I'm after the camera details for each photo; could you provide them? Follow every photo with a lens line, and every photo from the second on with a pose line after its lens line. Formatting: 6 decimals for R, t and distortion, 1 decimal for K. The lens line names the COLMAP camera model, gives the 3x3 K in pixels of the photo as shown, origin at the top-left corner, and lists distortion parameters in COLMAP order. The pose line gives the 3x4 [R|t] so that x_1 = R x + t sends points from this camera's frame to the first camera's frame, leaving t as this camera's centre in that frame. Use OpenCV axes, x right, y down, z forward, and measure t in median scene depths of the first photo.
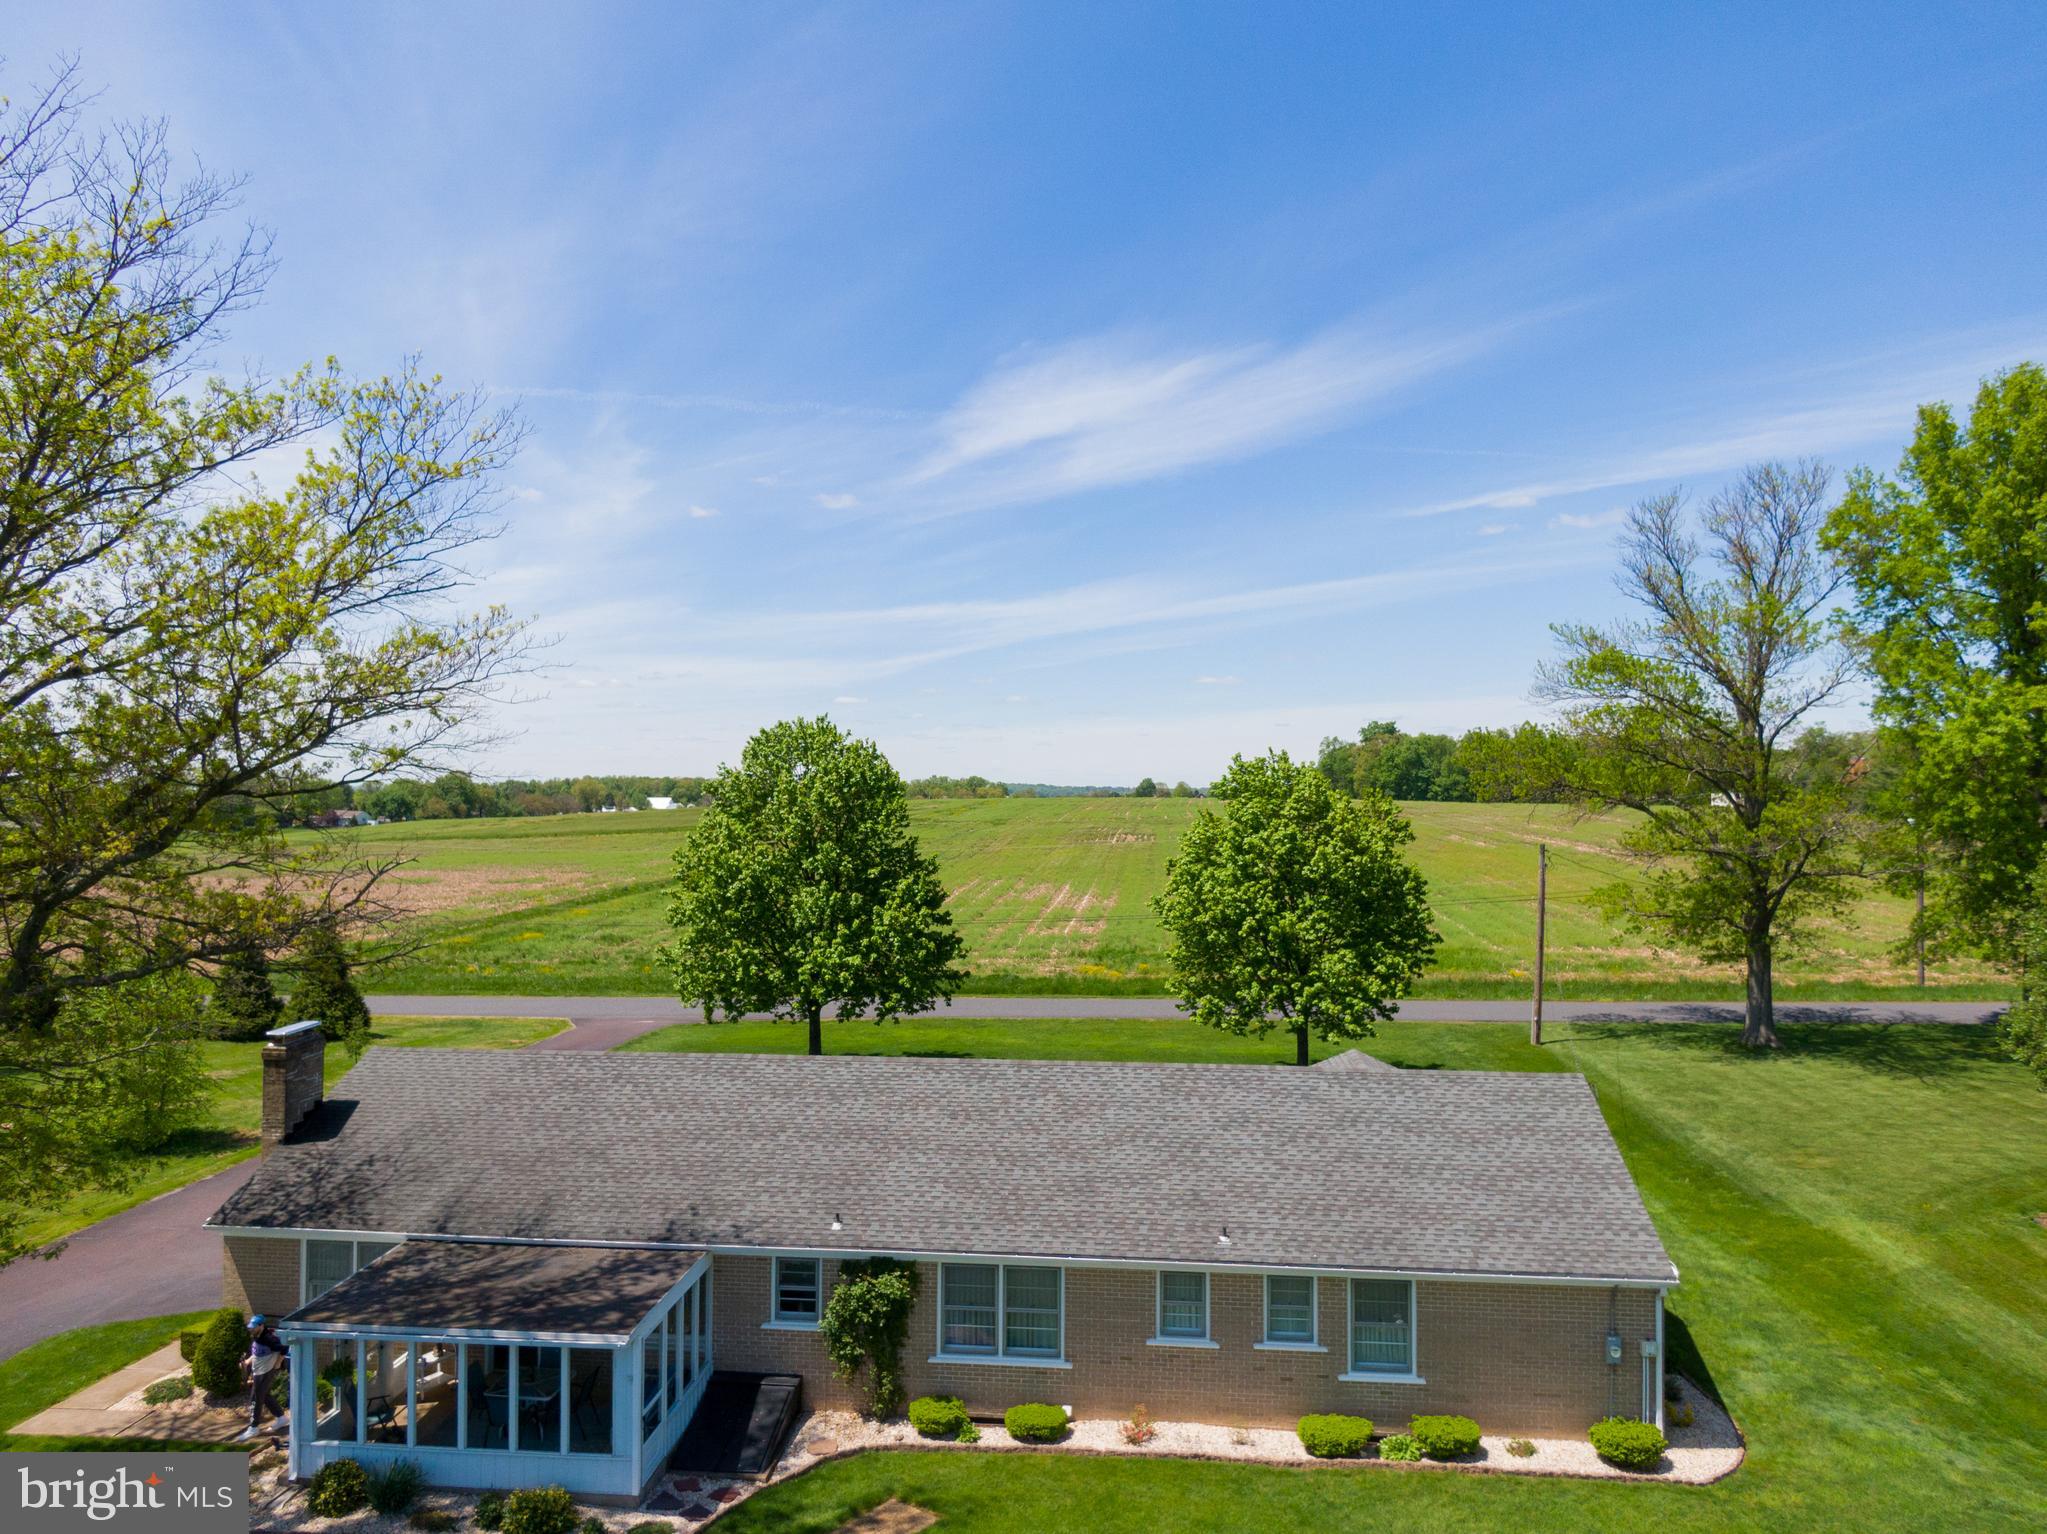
lens RADIAL K [[1459.8, 0, 1023.5], [0, 1459.8, 767.0], [0, 0, 1]] dist [0.070892, -0.121159]
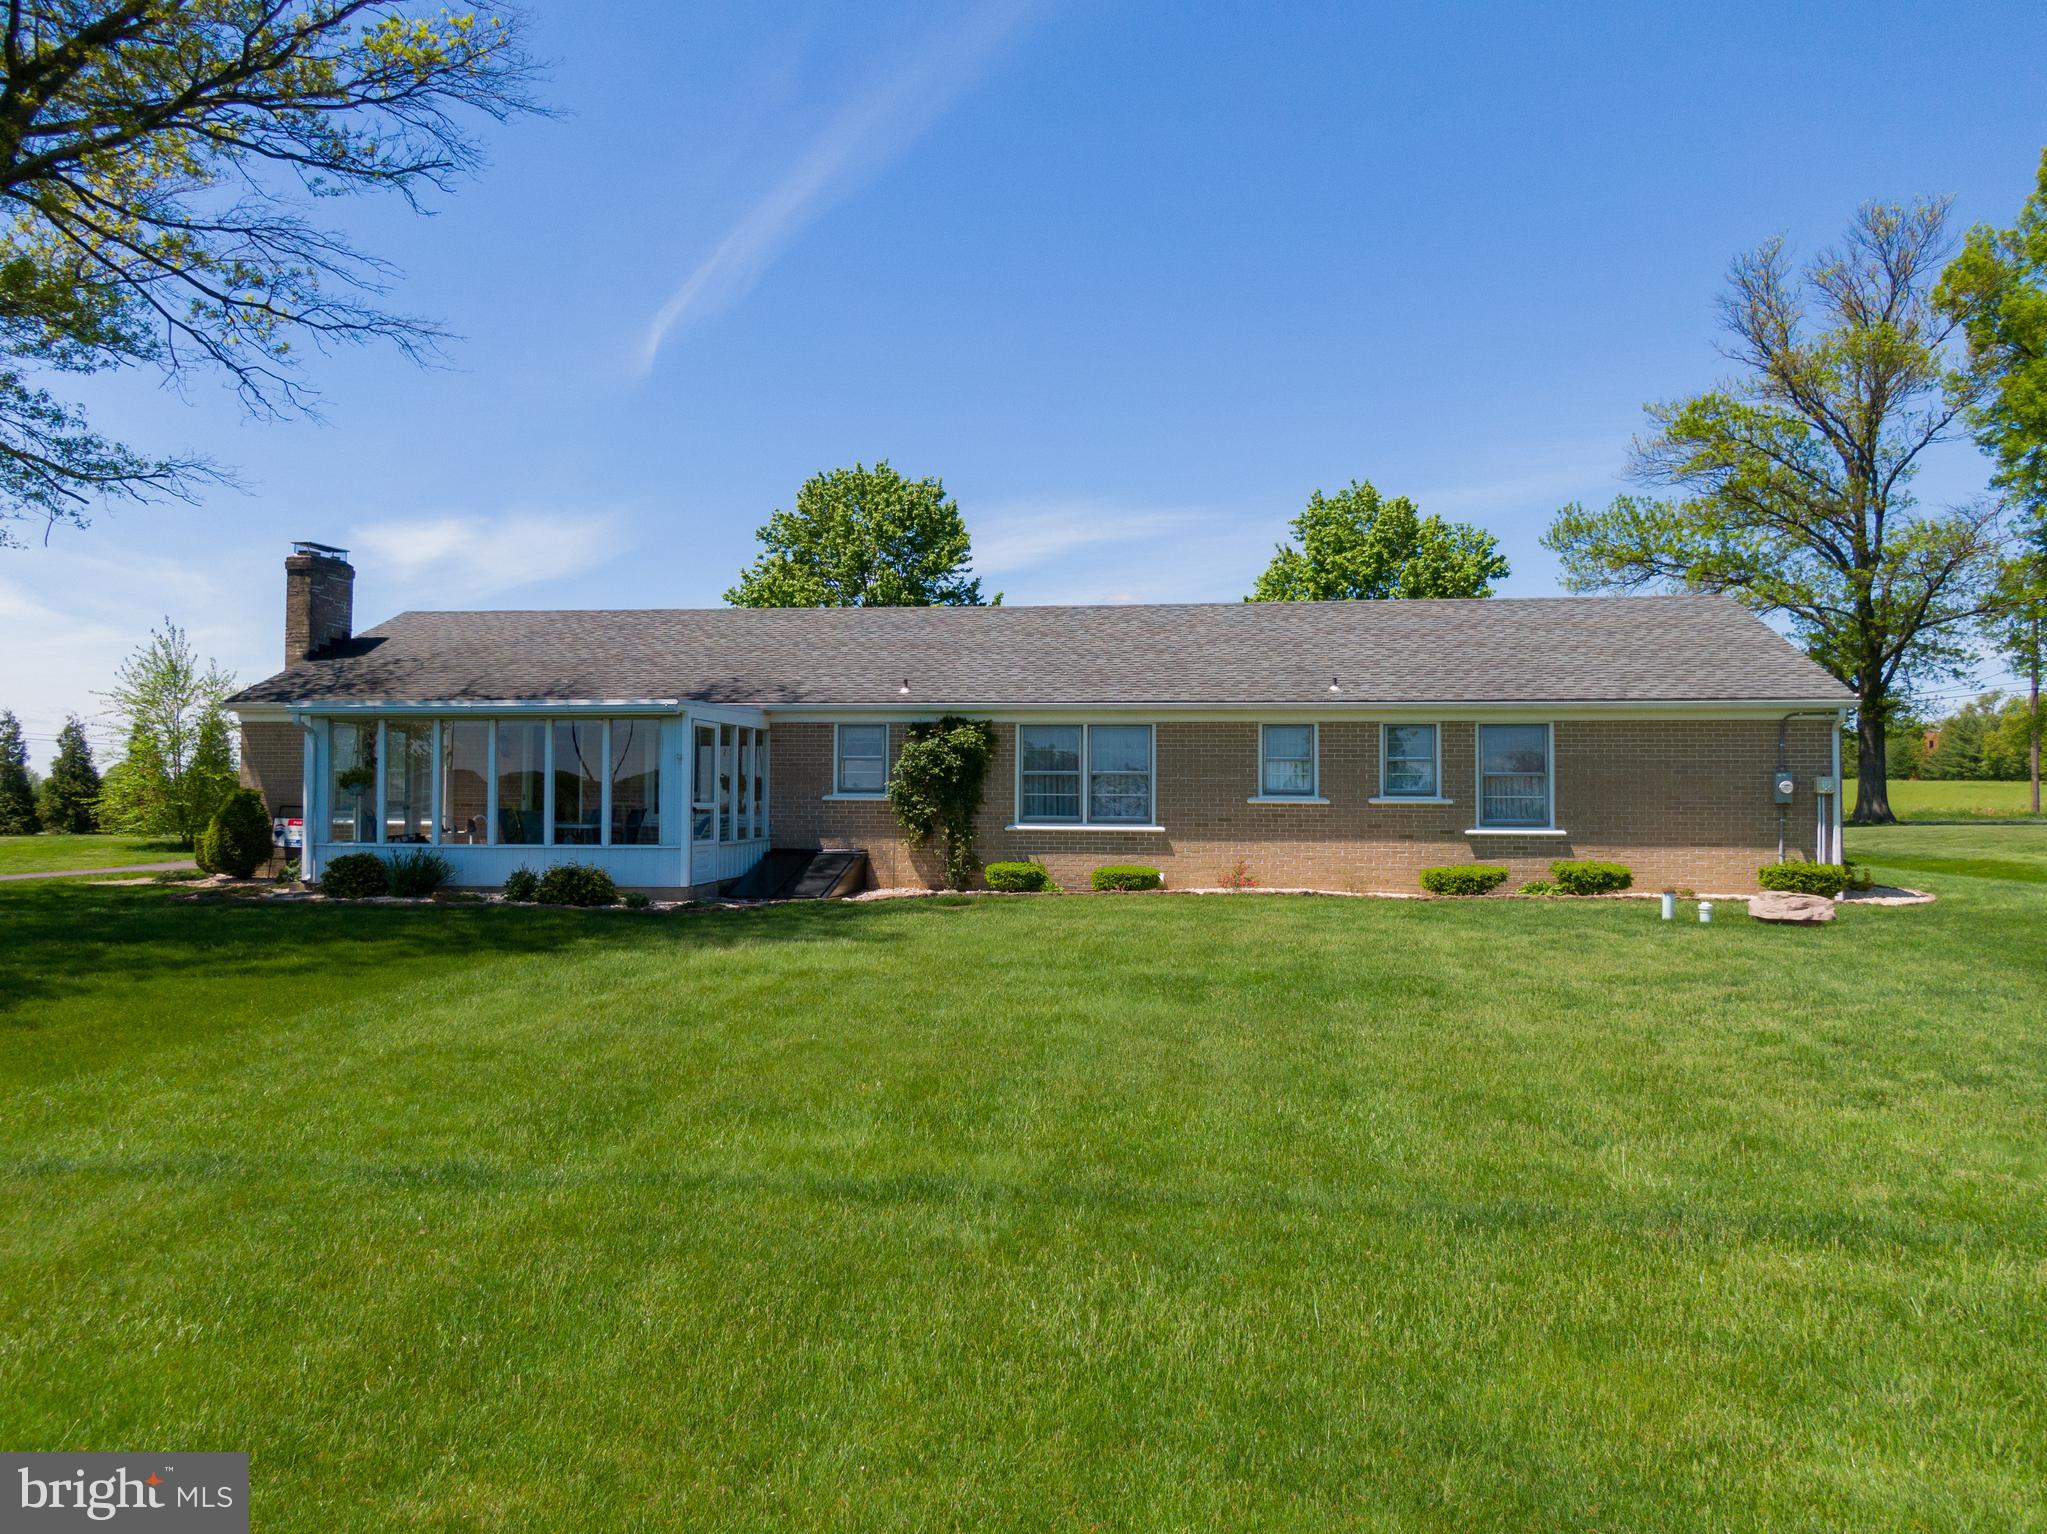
lens RADIAL K [[1459.8, 0, 1023.5], [0, 1459.8, 767.0], [0, 0, 1]] dist [0.070892, -0.121159]
pose [[0.999419, 0.001425, -0.034044, -0.022545], [-0.001751, 0.999953, -0.009557, 0.367951], [0.034028, 0.009611, 0.999375, 0.097977]]
